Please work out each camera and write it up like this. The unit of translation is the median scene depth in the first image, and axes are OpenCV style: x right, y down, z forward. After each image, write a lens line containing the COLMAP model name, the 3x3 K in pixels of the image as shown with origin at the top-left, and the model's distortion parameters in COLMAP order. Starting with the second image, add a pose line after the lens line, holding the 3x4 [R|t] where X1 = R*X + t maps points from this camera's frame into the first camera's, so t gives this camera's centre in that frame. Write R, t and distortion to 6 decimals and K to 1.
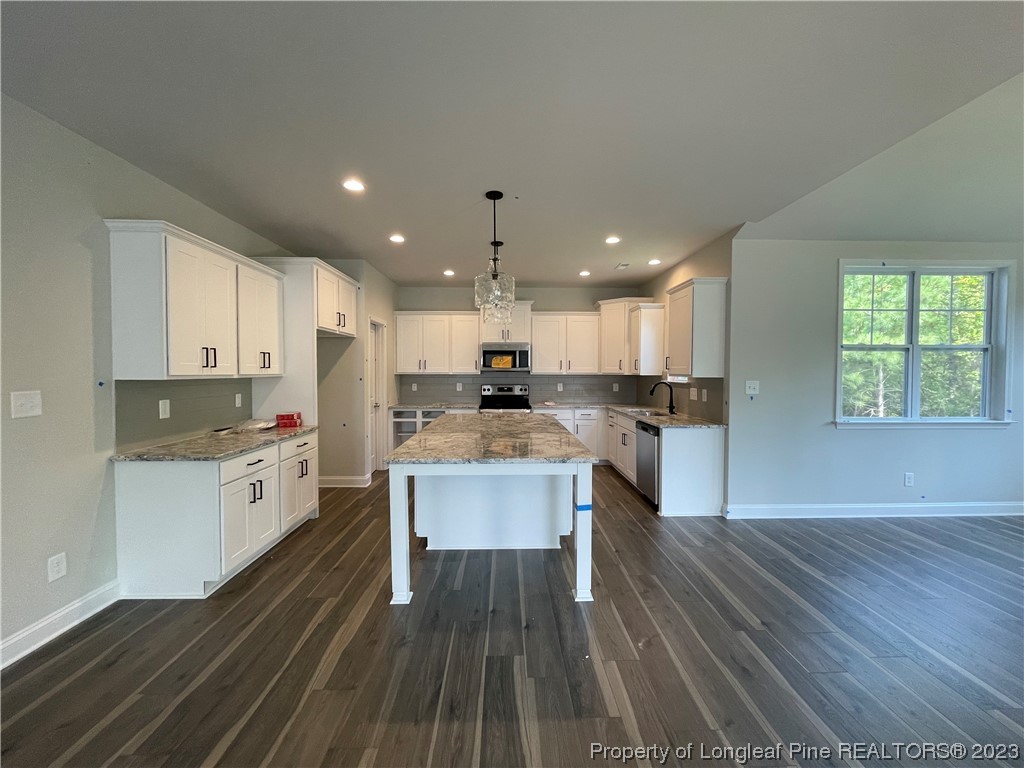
lens RADIAL K [[412.9, 0, 512.5], [0, 412.9, 381.5], [0, 0, 1]] dist [-0.001810, -0.000826]
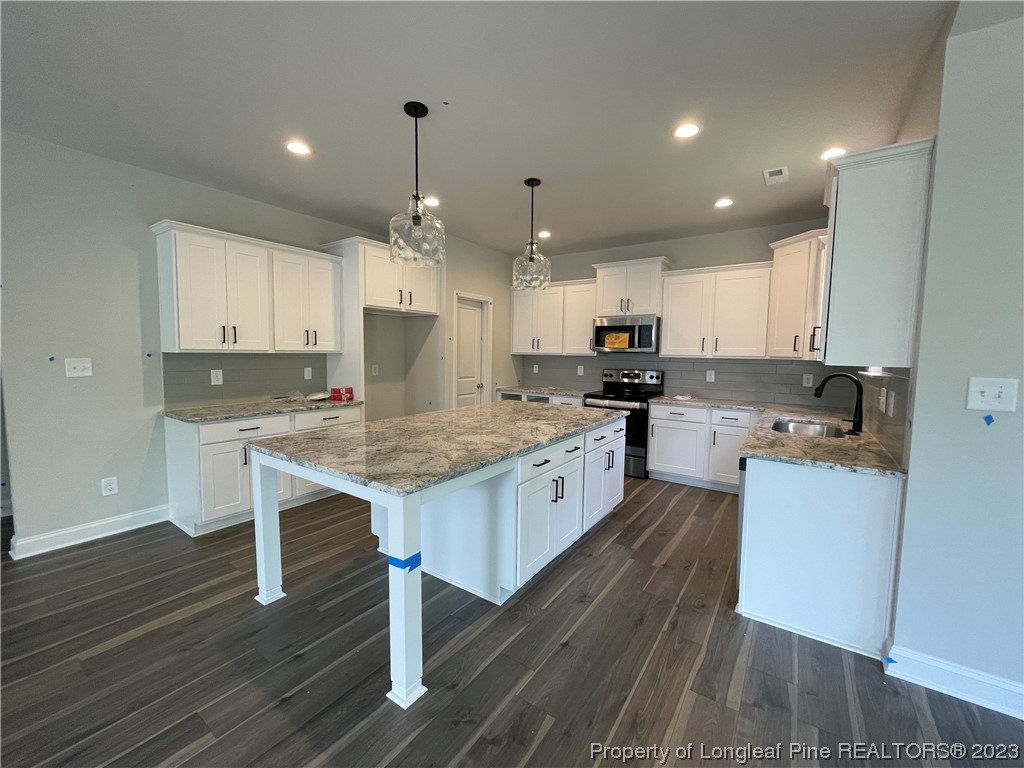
lens RADIAL K [[412.9, 0, 511.5], [0, 412.9, 380.6], [0, 0, 1]] dist [-0.001810, -0.000826]
pose [[0.805505, 0.051330, -0.590361, 0.421700], [-0.028281, 0.998436, 0.048224, -0.004915], [0.591913, -0.022149, 0.805697, 0.373726]]
